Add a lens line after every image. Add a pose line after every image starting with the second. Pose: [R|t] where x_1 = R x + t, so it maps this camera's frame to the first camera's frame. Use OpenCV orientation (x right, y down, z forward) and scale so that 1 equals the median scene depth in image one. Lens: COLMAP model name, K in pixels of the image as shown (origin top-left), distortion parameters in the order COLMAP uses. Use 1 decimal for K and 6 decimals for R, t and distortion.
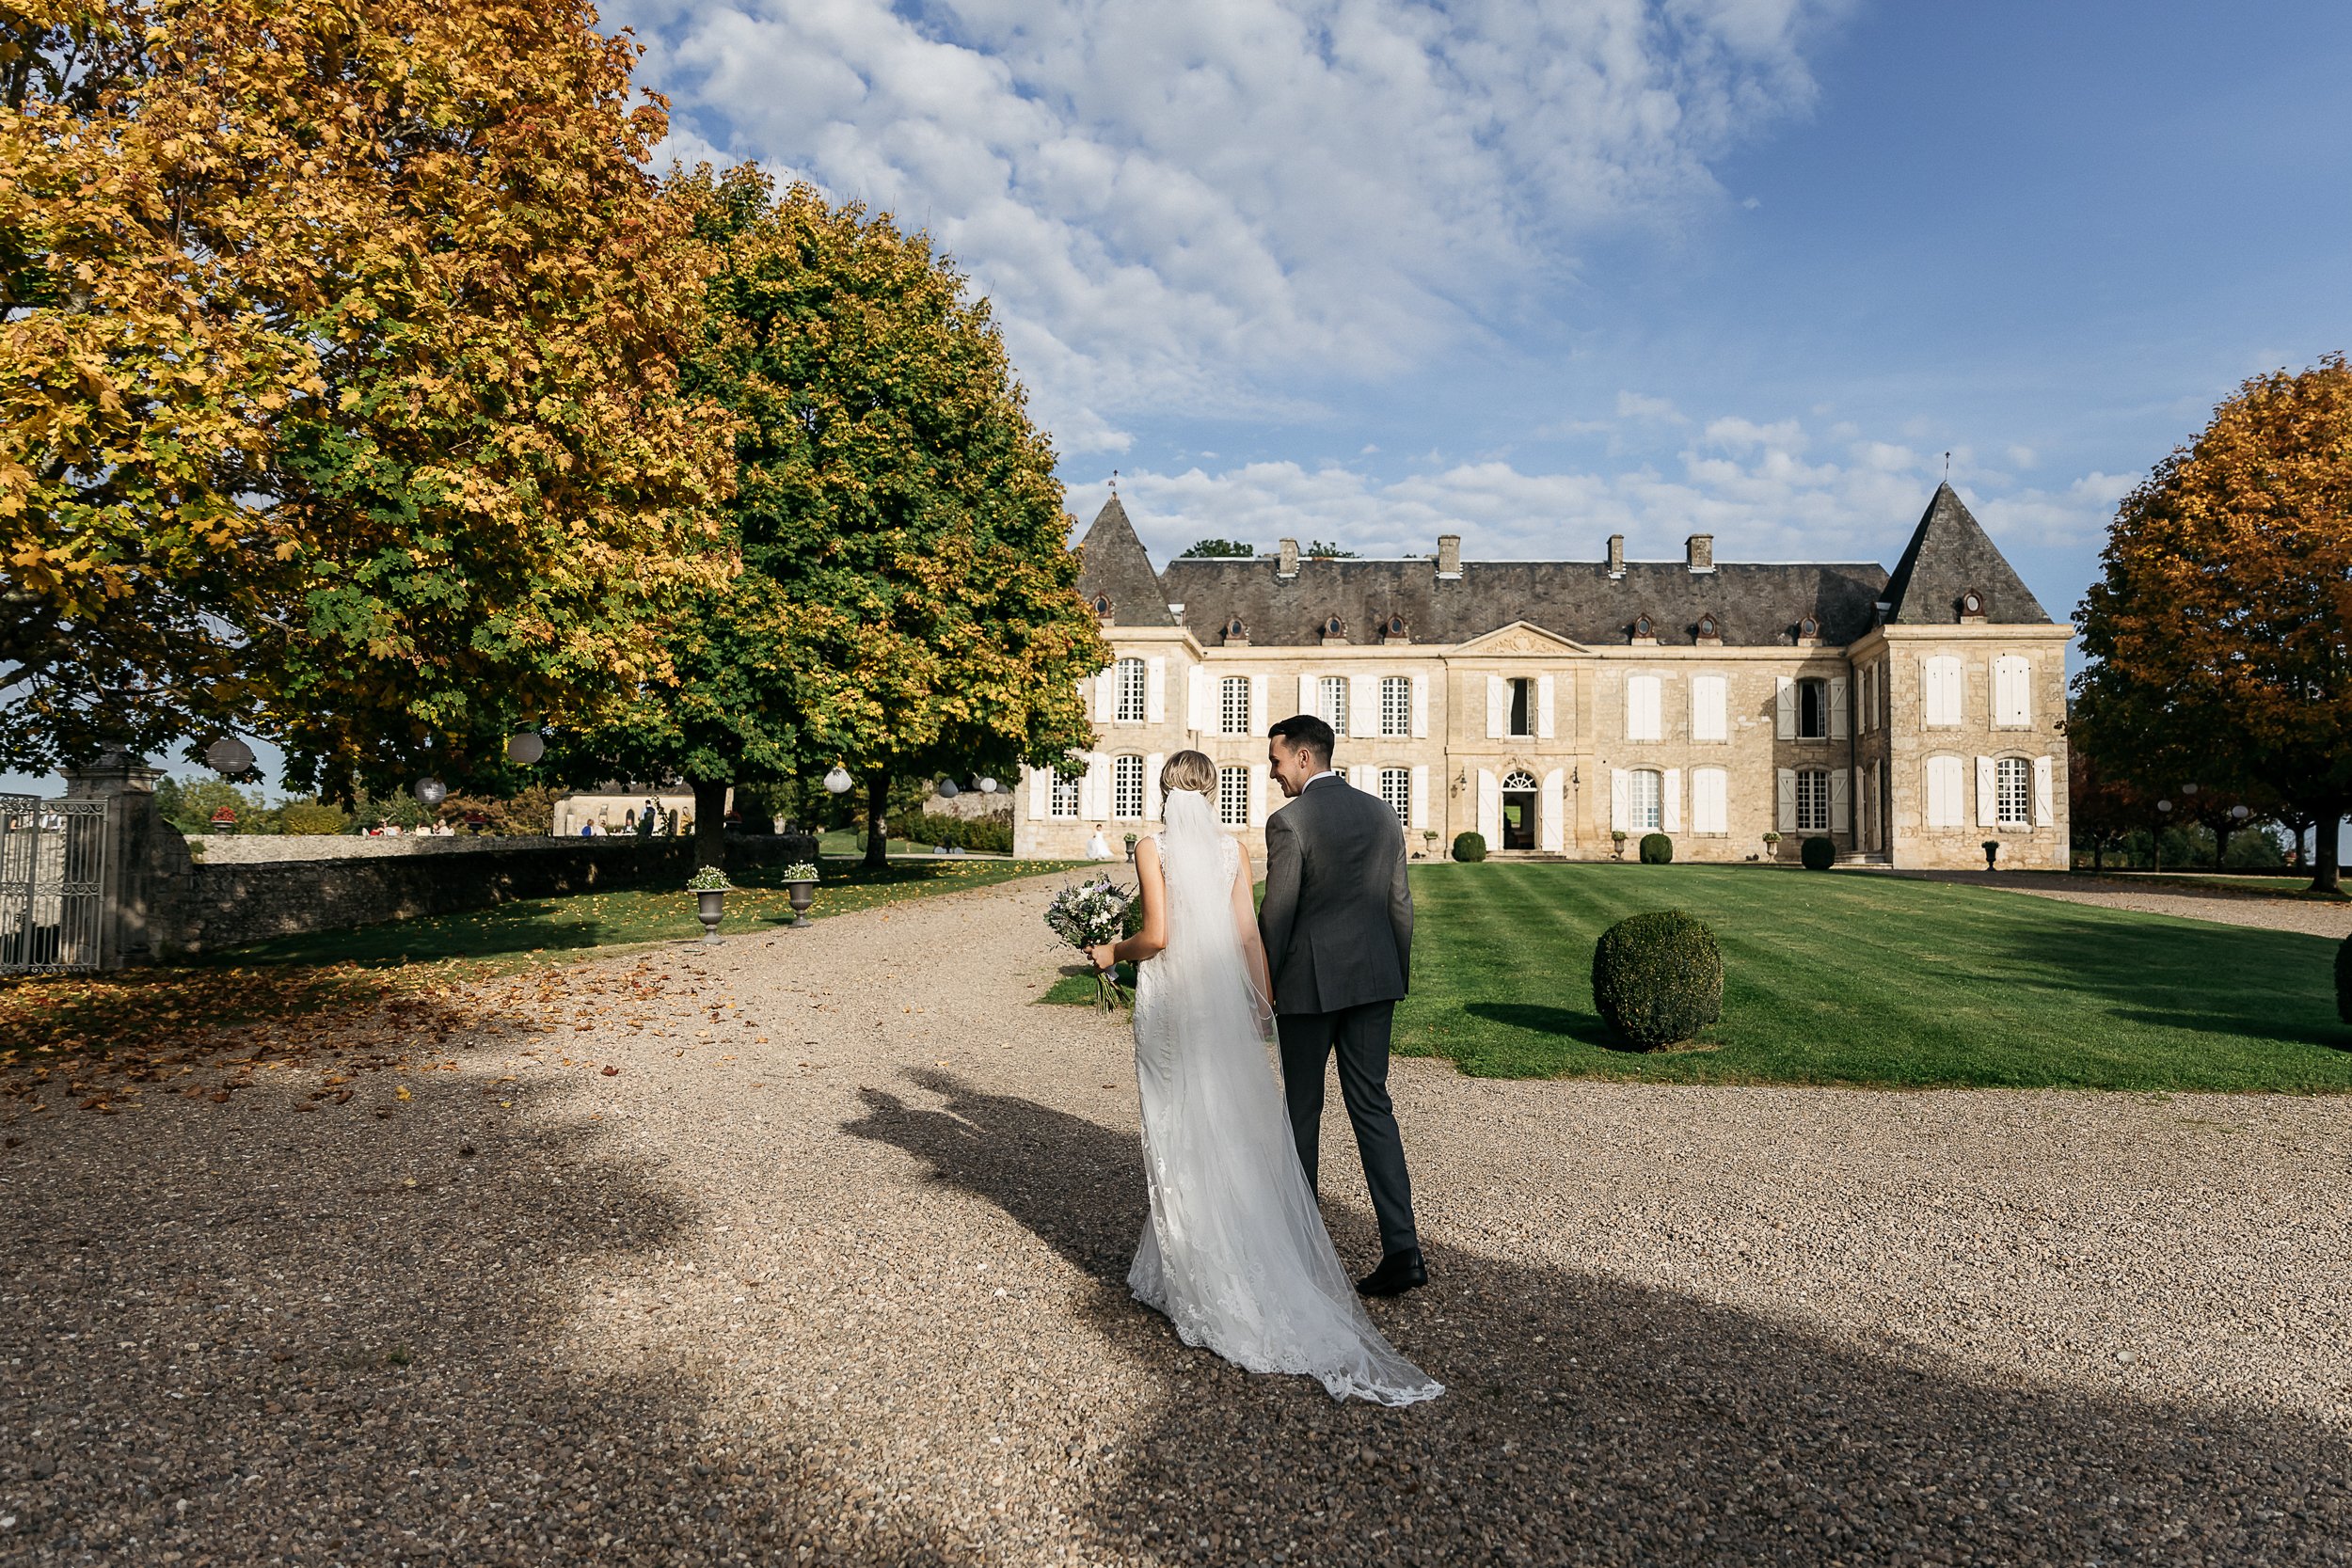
lens RADIAL K [[2200.3, 0, 1176.0], [0, 2200.3, 784.0], [0, 0, 1]] dist [0.004869, -0.001224]
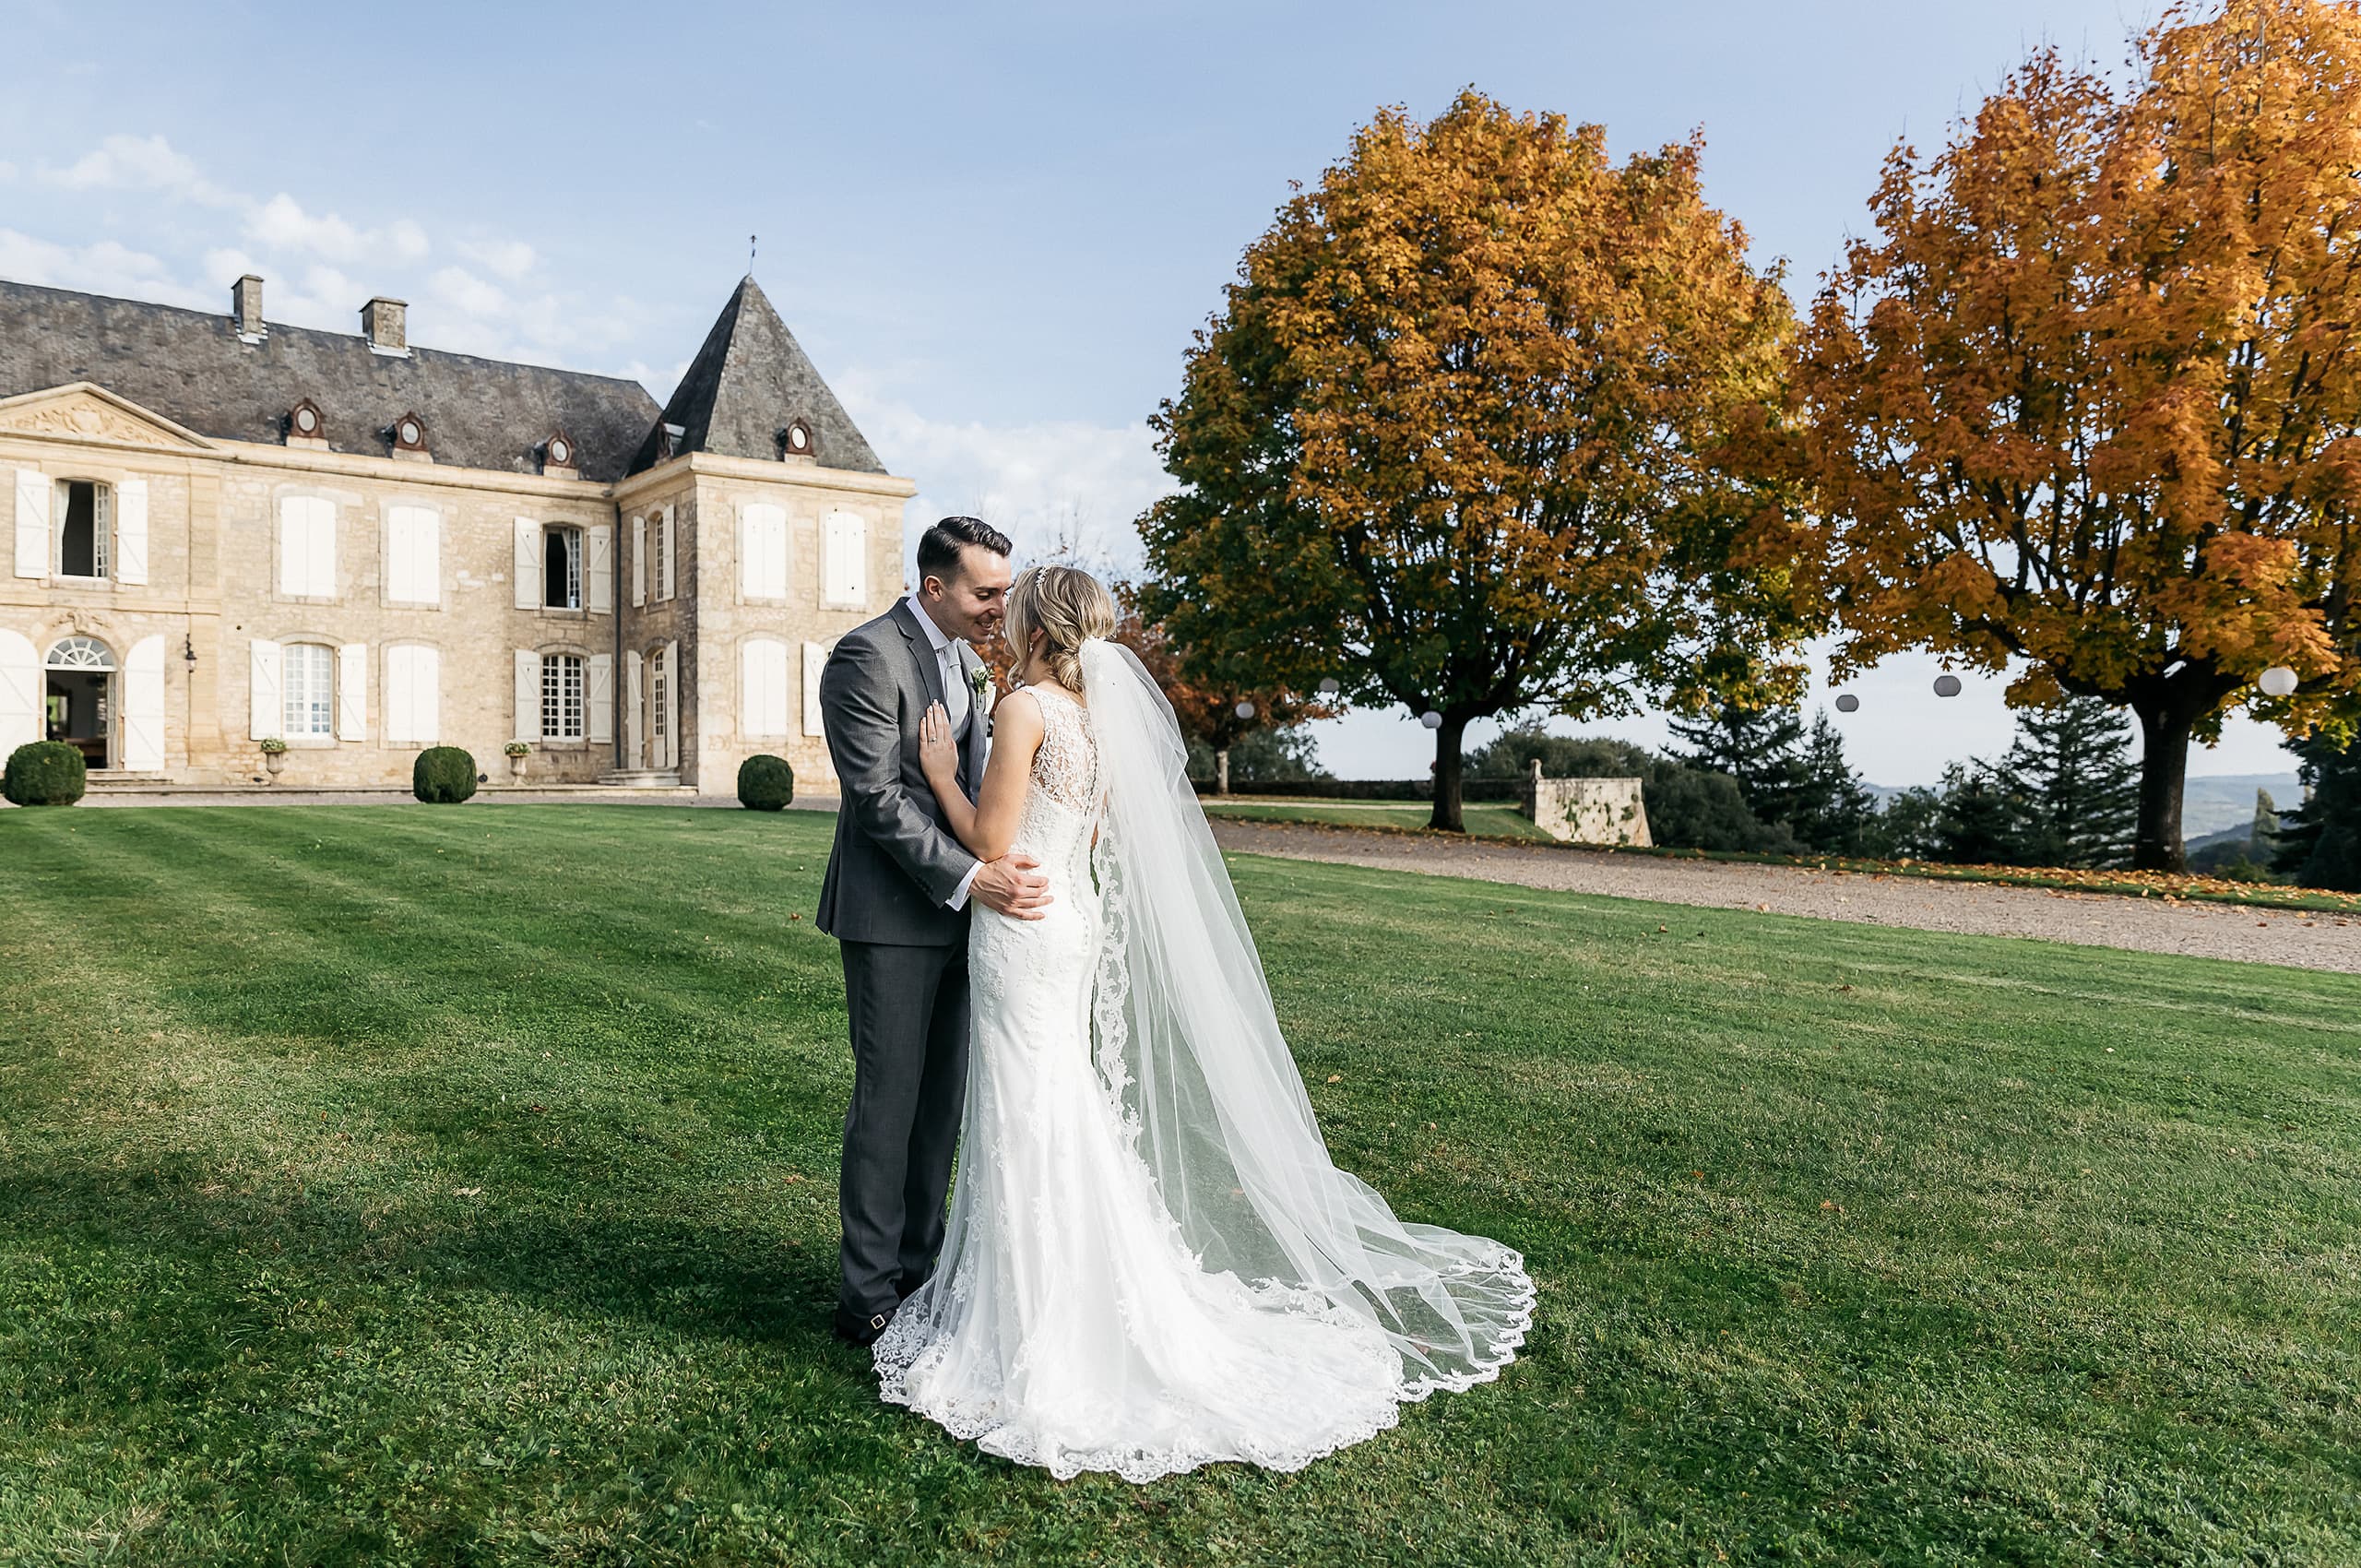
lens RADIAL K [[1680.7, 0, 1123.8], [0, 1680.7, 746.5], [0, 0, 1]] dist [0.010228, -0.000986]
pose [[0.705072, 0.001911, 0.709133, 0.032402], [-0.022434, 0.999556, 0.019613, 0.008611], [-0.708780, -0.029737, 0.704802, 0.483836]]
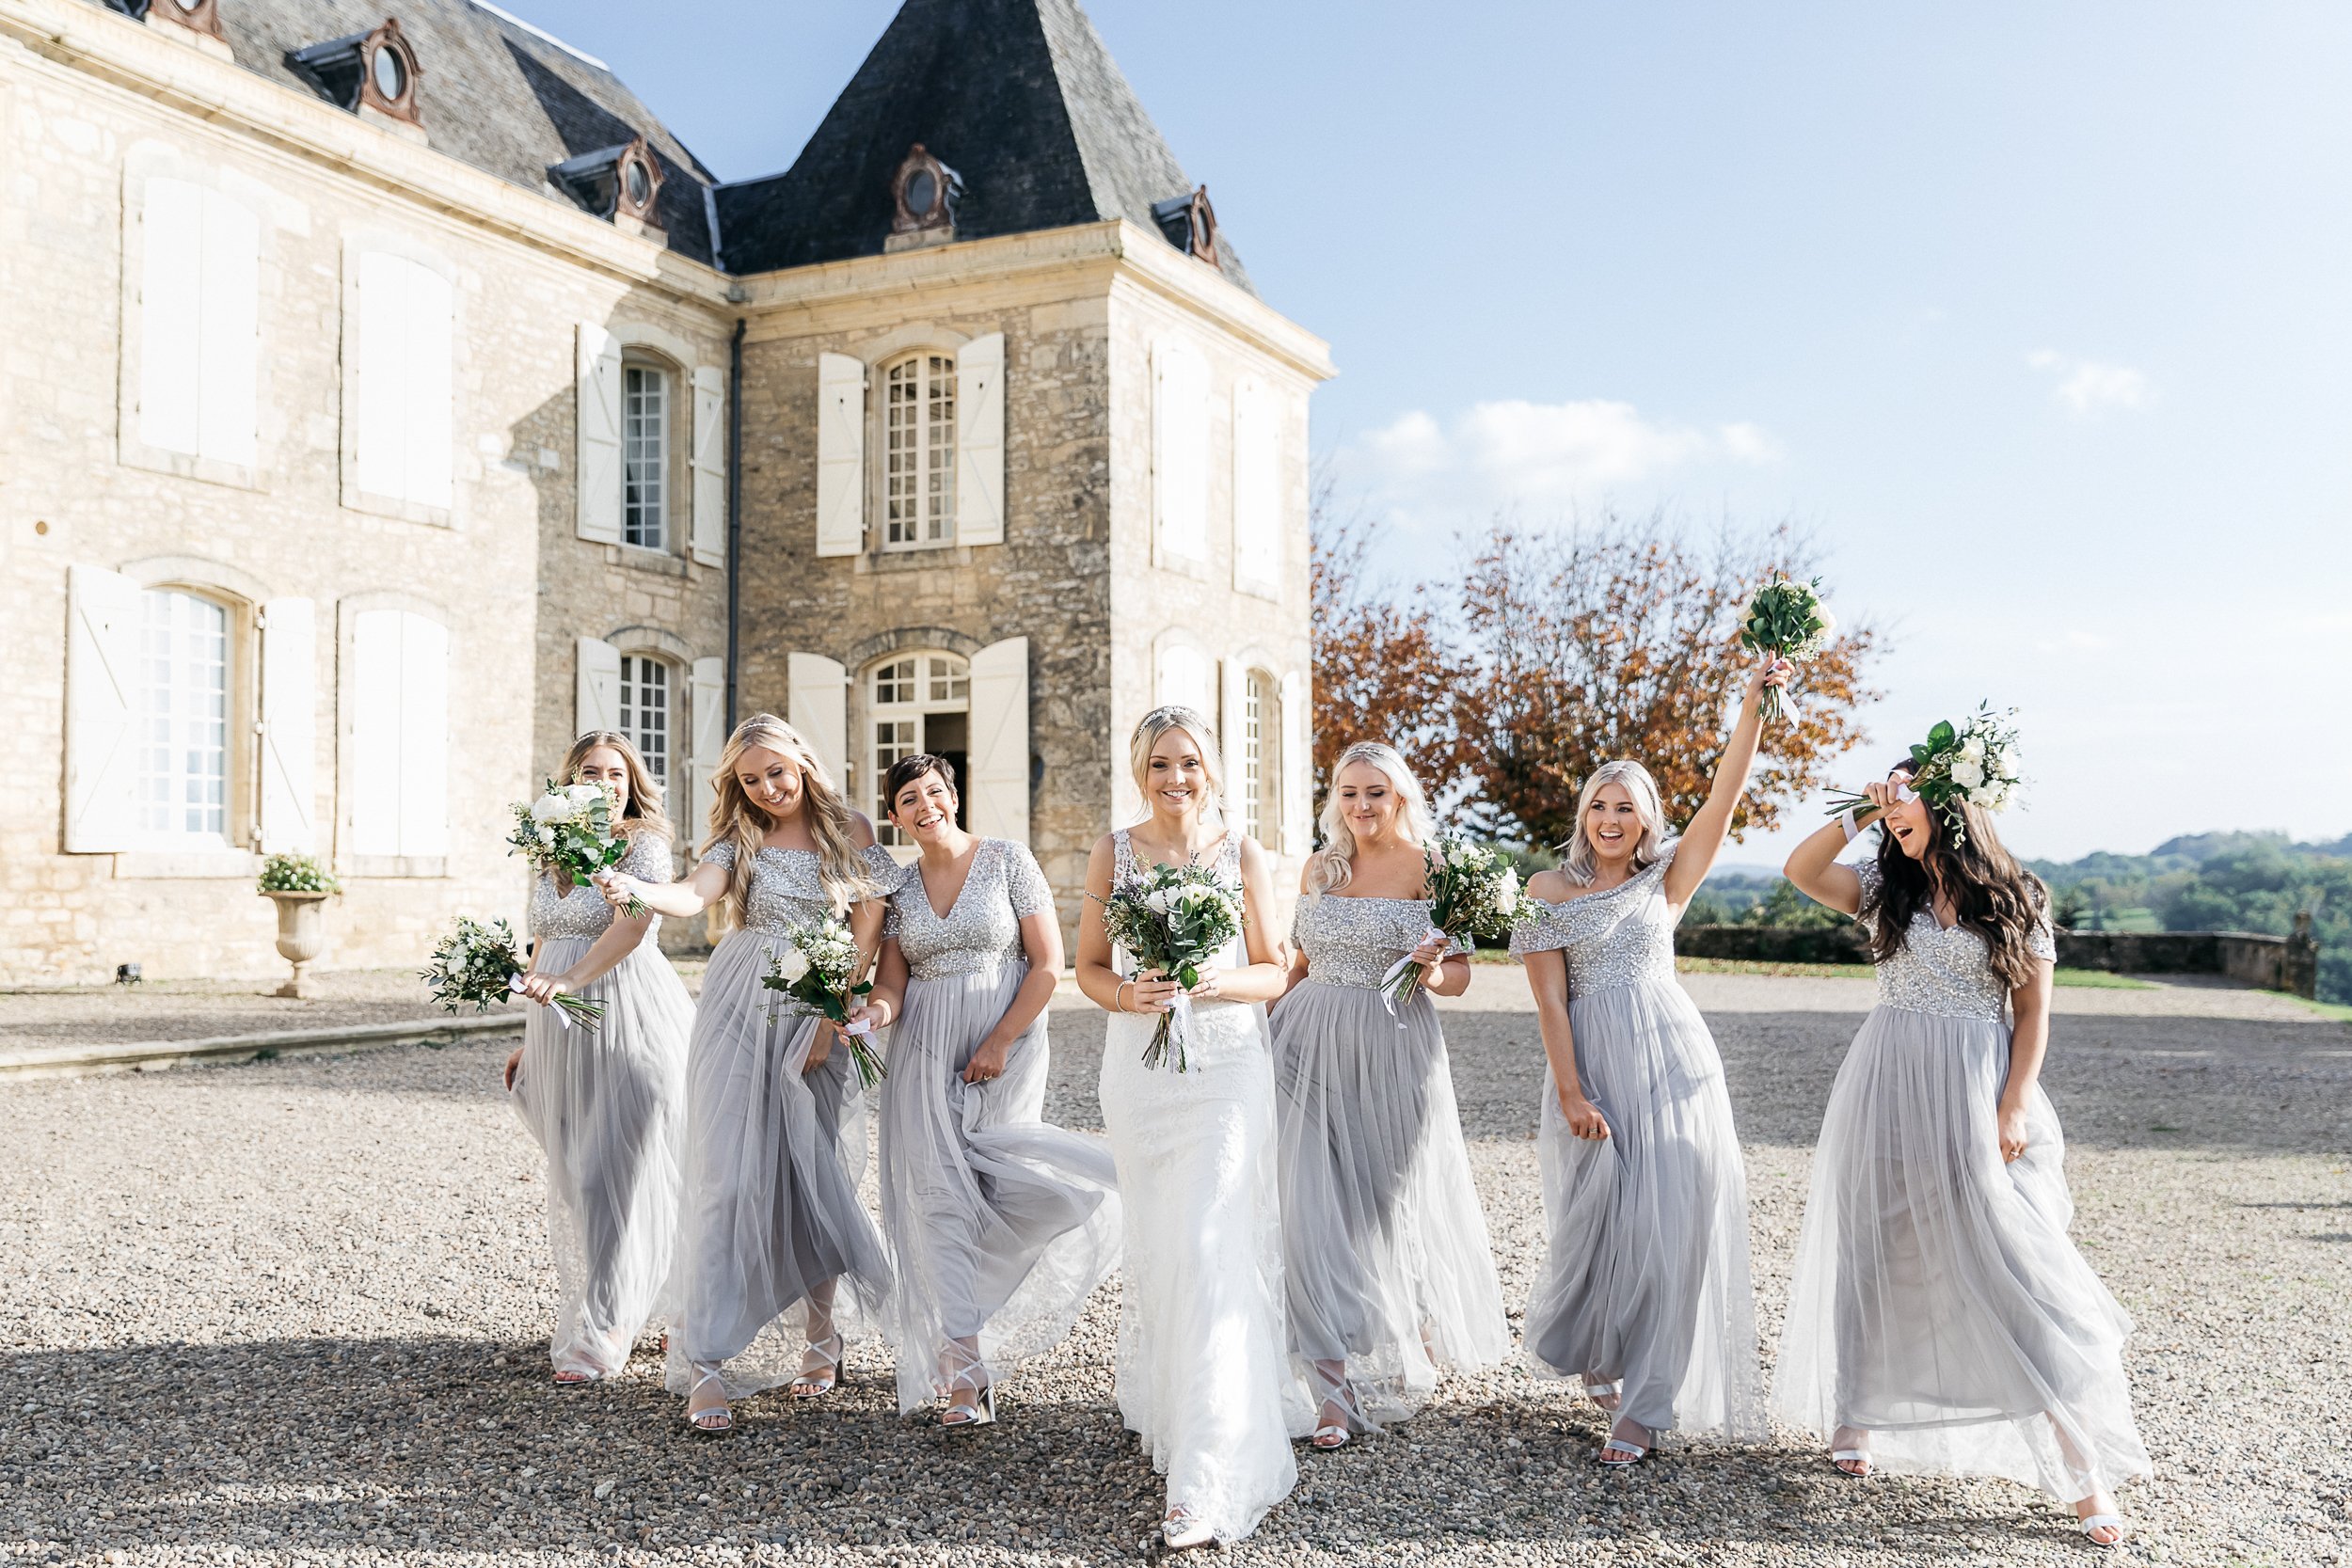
lens RADIAL K [[2200.3, 0, 1176.0], [0, 2200.3, 784.0], [0, 0, 1]] dist [0.004869, -0.001224]
pose [[0.288881, 0.033520, 0.956778, 0.020489], [-0.041290, 0.998893, -0.022529, 0.015303], [-0.956474, -0.032997, 0.289946, 0.830323]]
